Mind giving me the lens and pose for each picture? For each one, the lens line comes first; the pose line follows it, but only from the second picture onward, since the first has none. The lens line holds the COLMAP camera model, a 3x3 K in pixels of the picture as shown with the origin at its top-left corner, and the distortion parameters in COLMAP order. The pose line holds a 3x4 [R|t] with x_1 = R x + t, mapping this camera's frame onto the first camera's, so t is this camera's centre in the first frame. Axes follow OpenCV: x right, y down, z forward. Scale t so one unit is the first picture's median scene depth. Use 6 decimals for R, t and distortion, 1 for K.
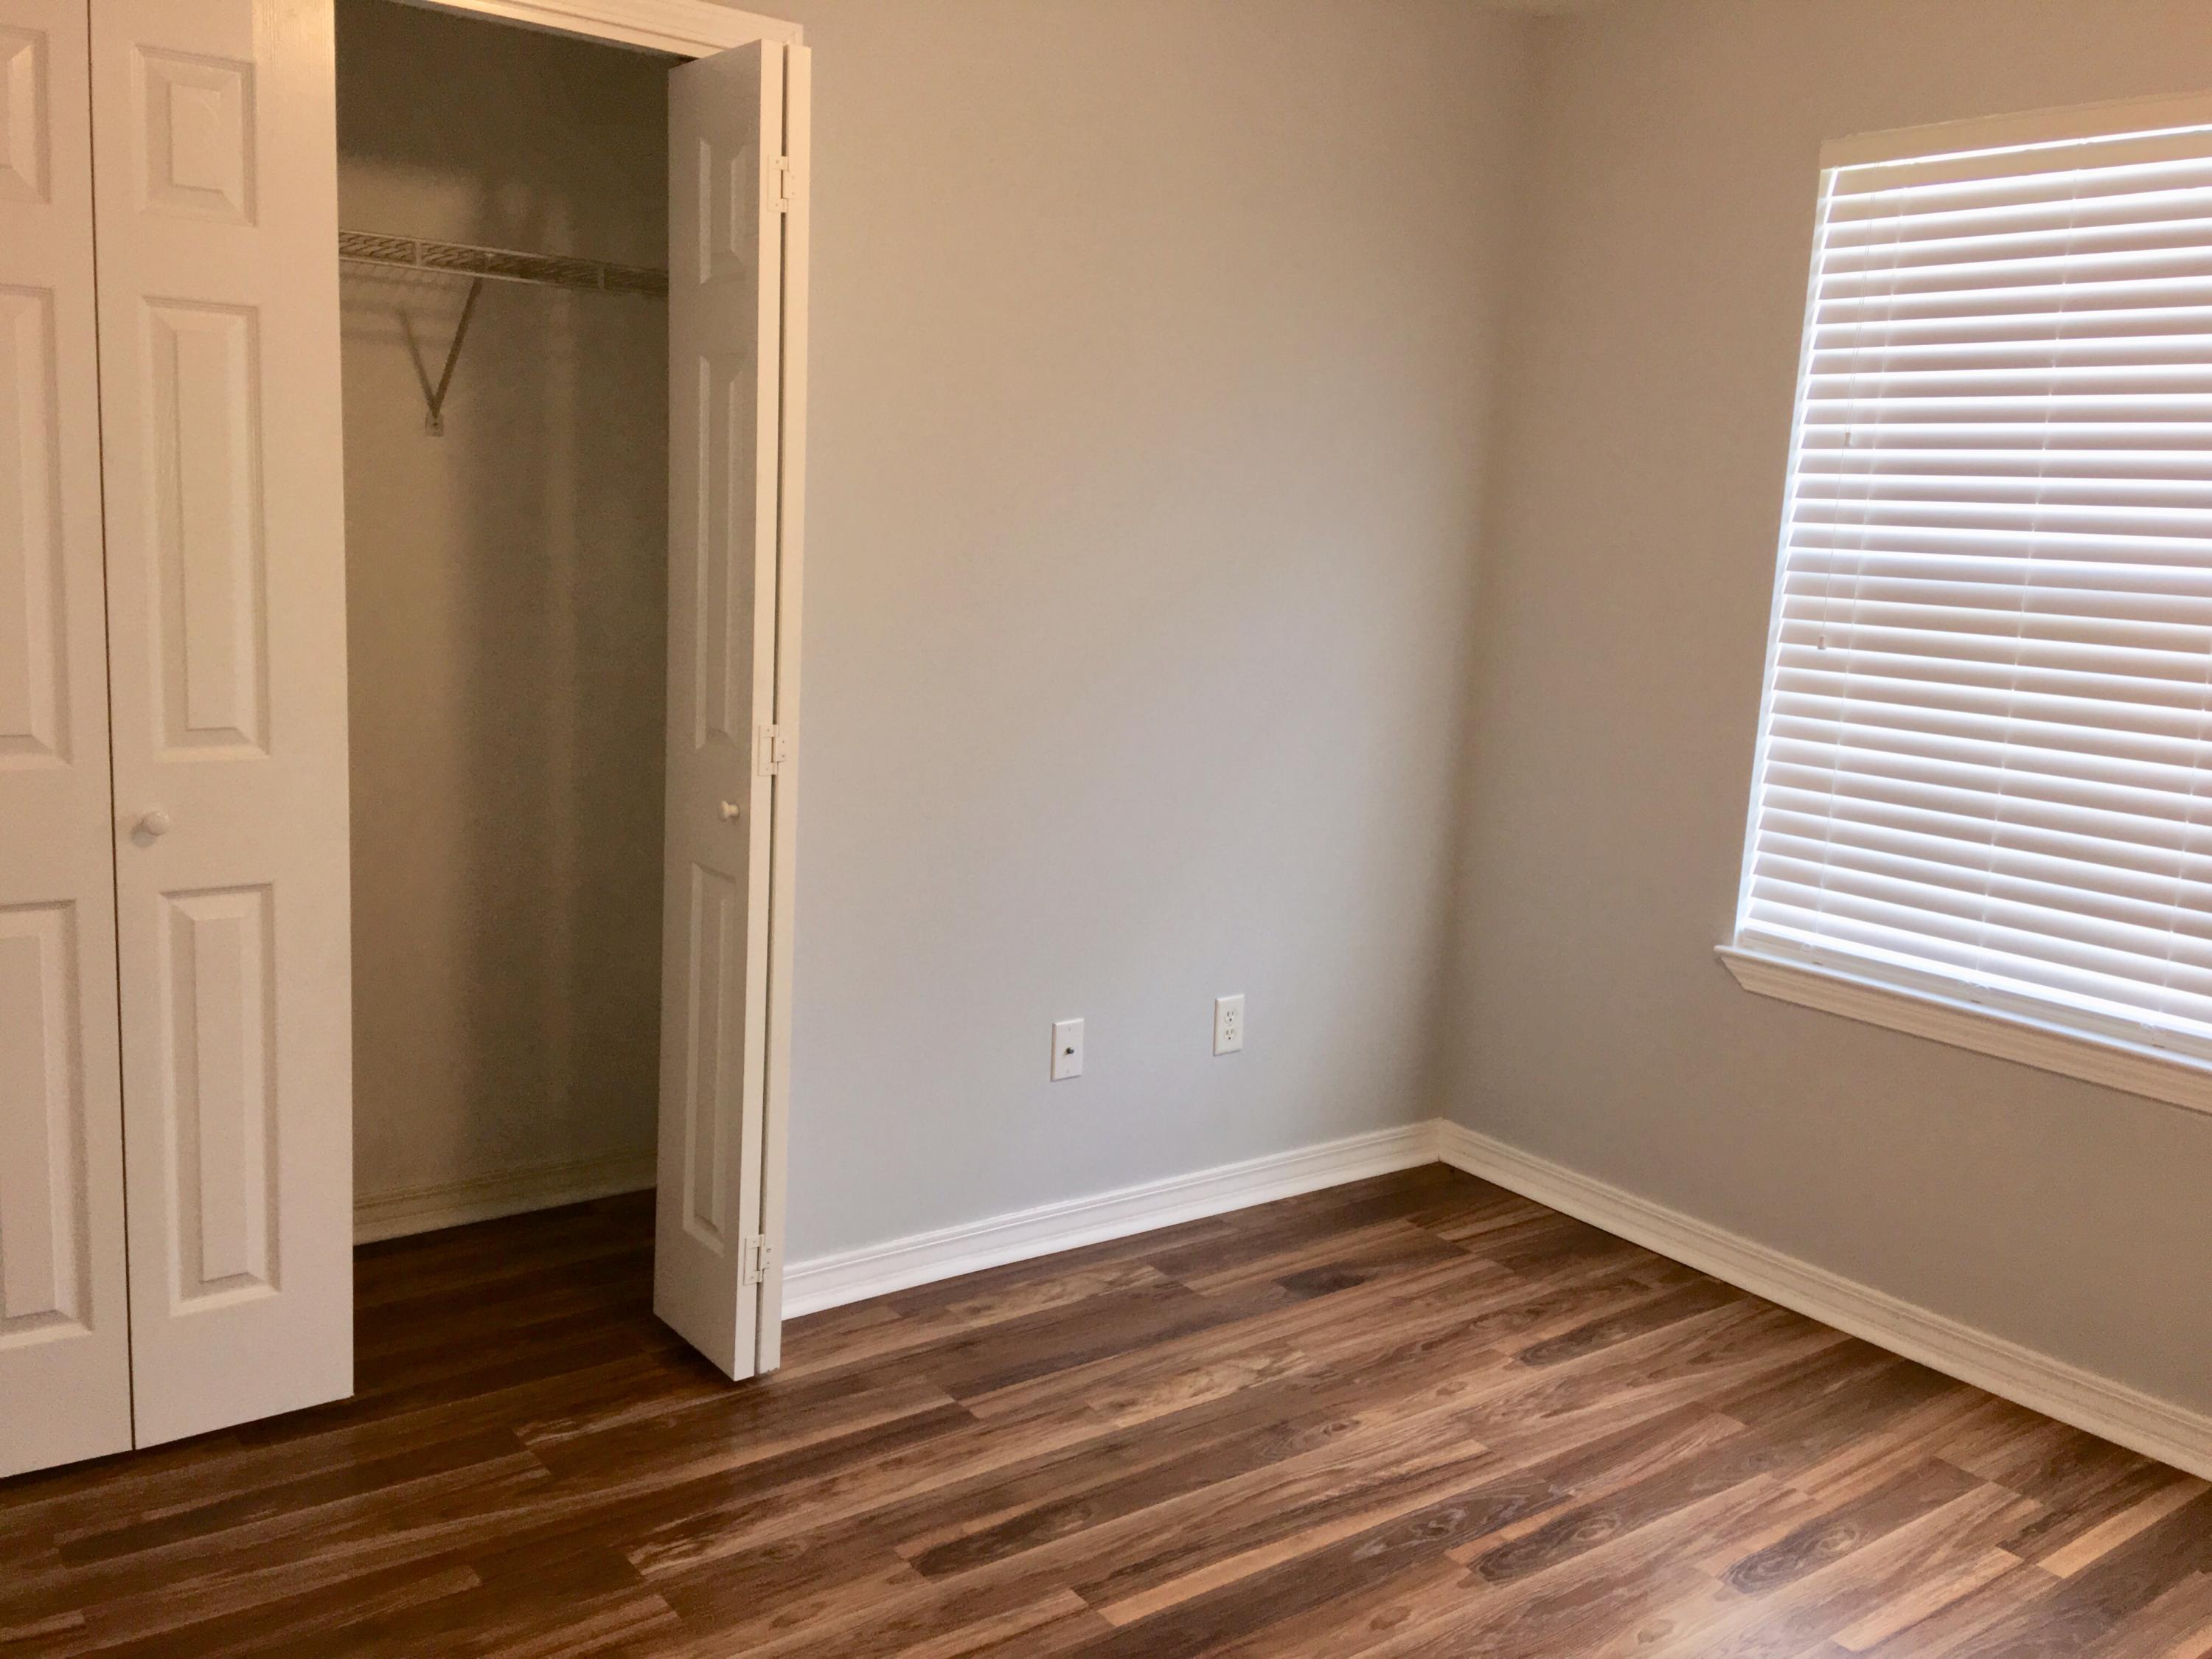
lens RADIAL K [[1909.8, 0, 1109.2], [0, 1909.8, 832.6], [0, 0, 1]] dist [0.021723, -0.007285]
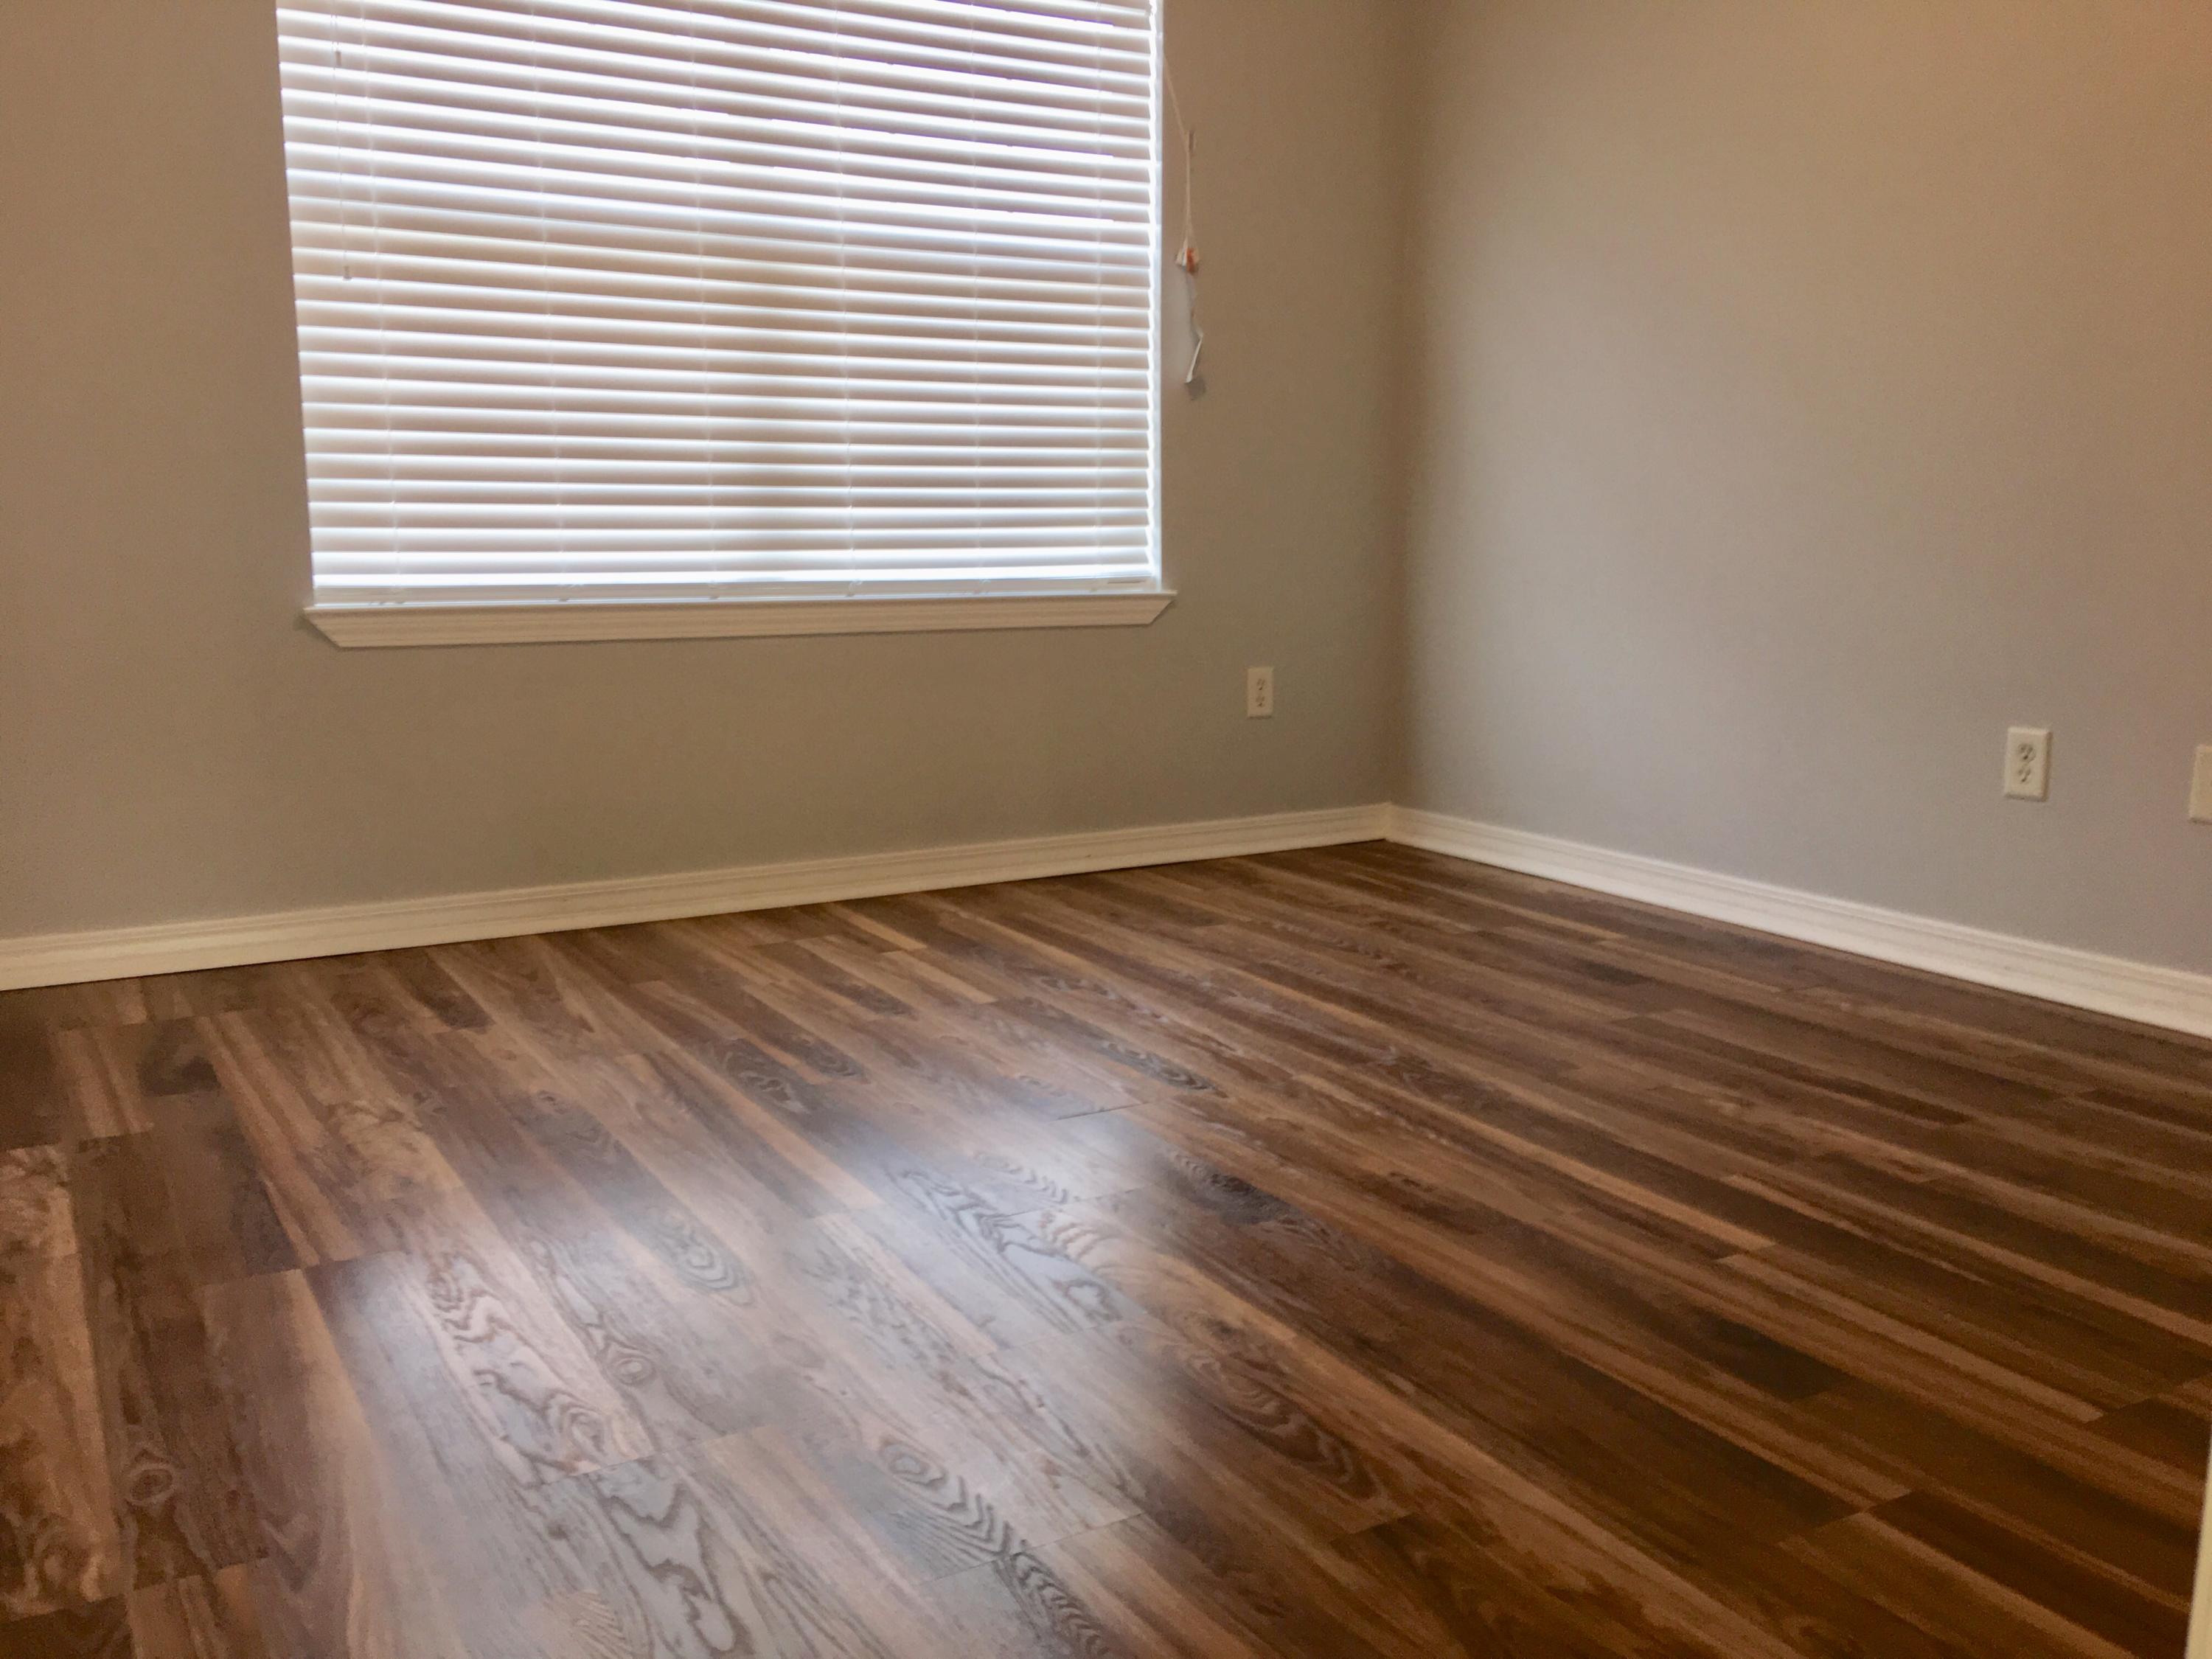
lens RADIAL K [[1909.8, 0, 1112.1], [0, 1909.8, 833.8], [0, 0, 1]] dist [0.021723, -0.007285]
pose [[0.133382, -0.232105, 0.963502, -0.612911], [0.179763, 0.961729, 0.206792, 0.045825], [-0.974625, 0.145619, 0.170001, 0.508283]]
